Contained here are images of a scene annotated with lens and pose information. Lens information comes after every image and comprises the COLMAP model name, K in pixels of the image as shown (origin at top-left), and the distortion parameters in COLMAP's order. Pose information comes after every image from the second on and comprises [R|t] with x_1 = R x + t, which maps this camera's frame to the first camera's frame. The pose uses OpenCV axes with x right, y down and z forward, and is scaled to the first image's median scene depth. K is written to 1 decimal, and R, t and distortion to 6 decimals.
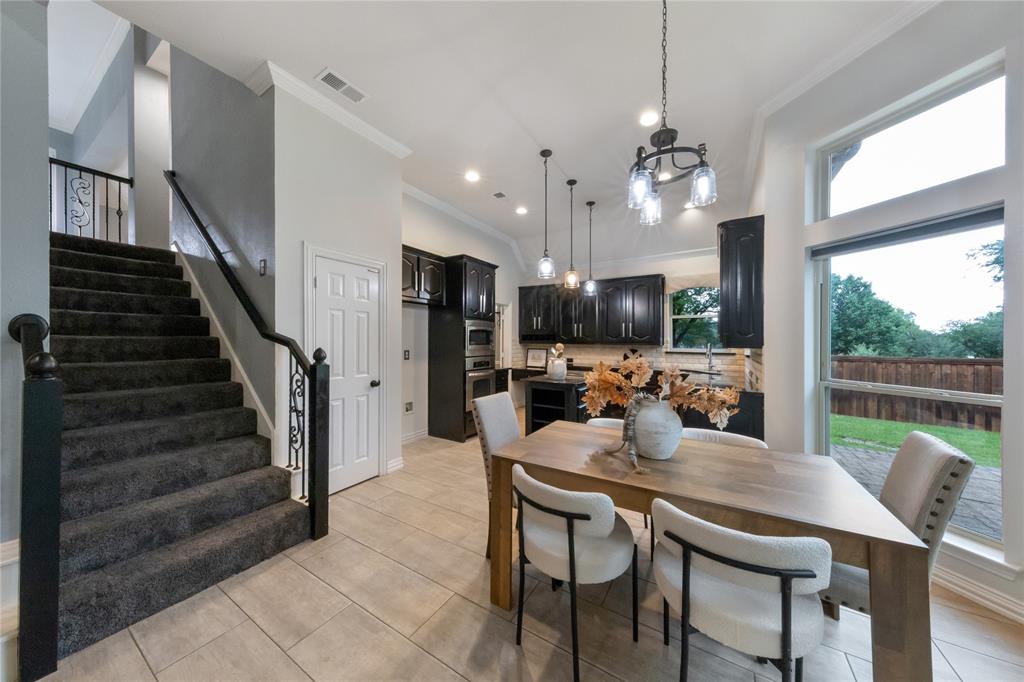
lens RADIAL K [[341.4, 0, 512.0], [0, 341.4, 341.0], [0, 0, 1]] dist [0.009621, -0.000008]
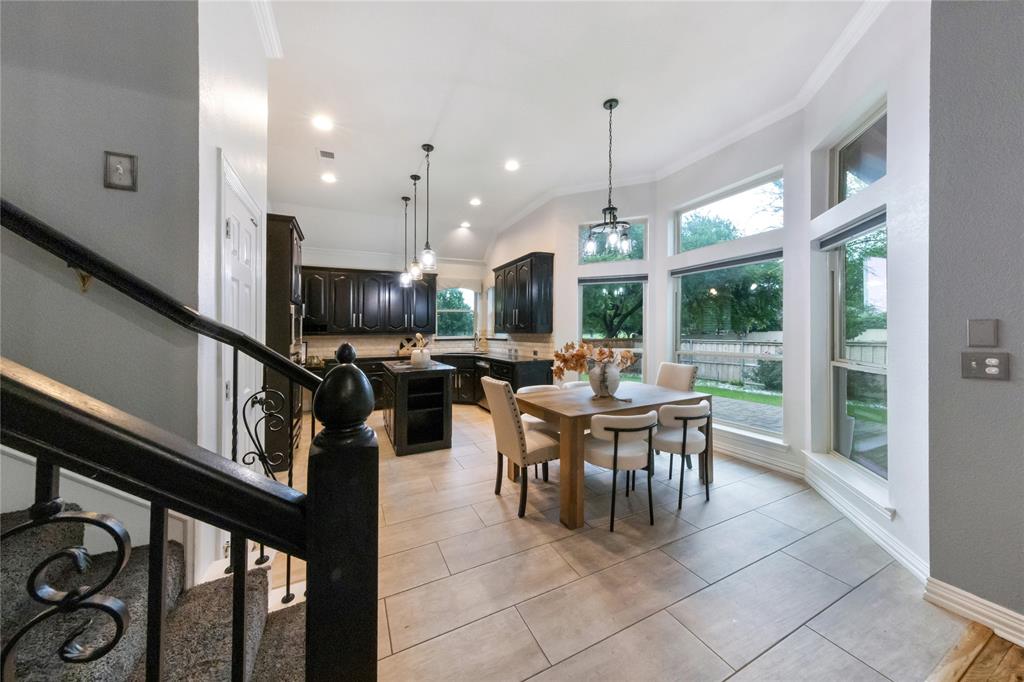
lens RADIAL K [[333.7, 0, 505.4], [0, 333.7, 333.2], [0, 0, 1]] dist [0.008967, -0.000023]
pose [[0.536842, -0.014359, 0.843560, -0.782012], [0.011956, 0.999884, 0.009410, 0.002352], [-0.843598, 0.005034, 0.536952, 0.330088]]
